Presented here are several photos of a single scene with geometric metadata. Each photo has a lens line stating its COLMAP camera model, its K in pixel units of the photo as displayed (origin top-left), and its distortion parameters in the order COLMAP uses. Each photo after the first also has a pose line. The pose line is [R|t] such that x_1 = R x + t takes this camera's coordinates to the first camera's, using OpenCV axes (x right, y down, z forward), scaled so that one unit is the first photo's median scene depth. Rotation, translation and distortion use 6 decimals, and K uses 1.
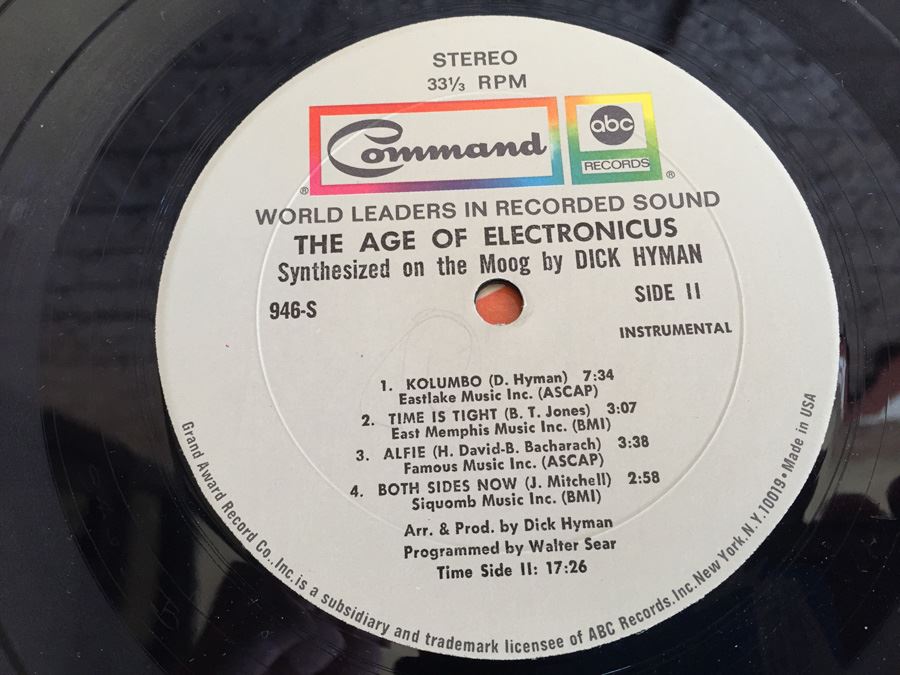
lens RADIAL K [[771.5, 0, 455.5], [0, 771.5, 333.0], [0, 0, 1]] dist [0.052782, -0.087834]
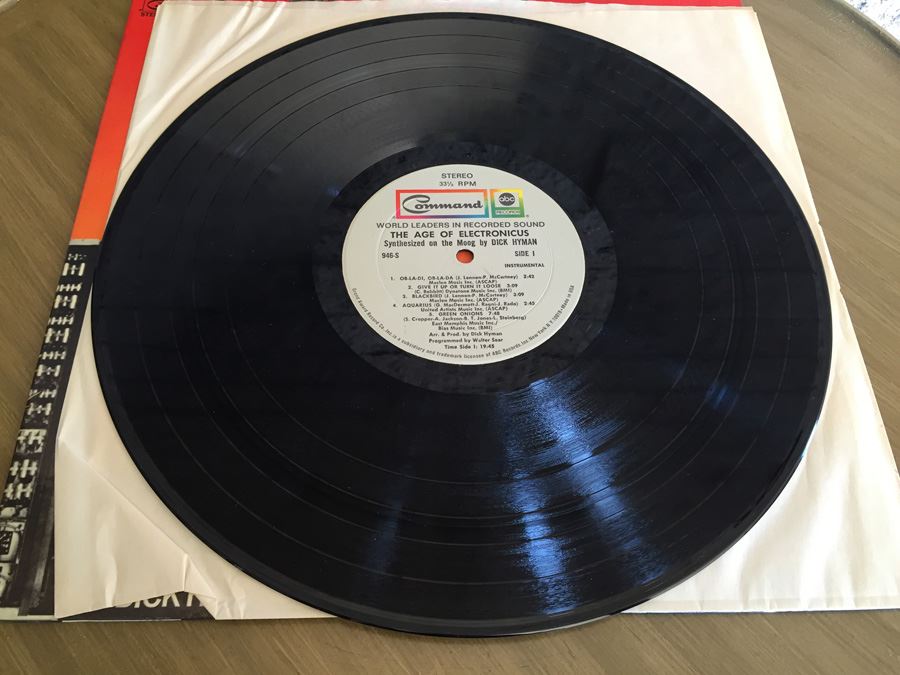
lens RADIAL K [[771.5, 0, 446.3], [0, 771.5, 340.0], [0, 0, 1]] dist [0.052782, -0.087834]
pose [[0.999445, 0.026786, 0.019810, -0.053755], [-0.021987, 0.977050, -0.211874, 0.824007], [-0.025031, 0.211321, 0.977096, -1.600697]]
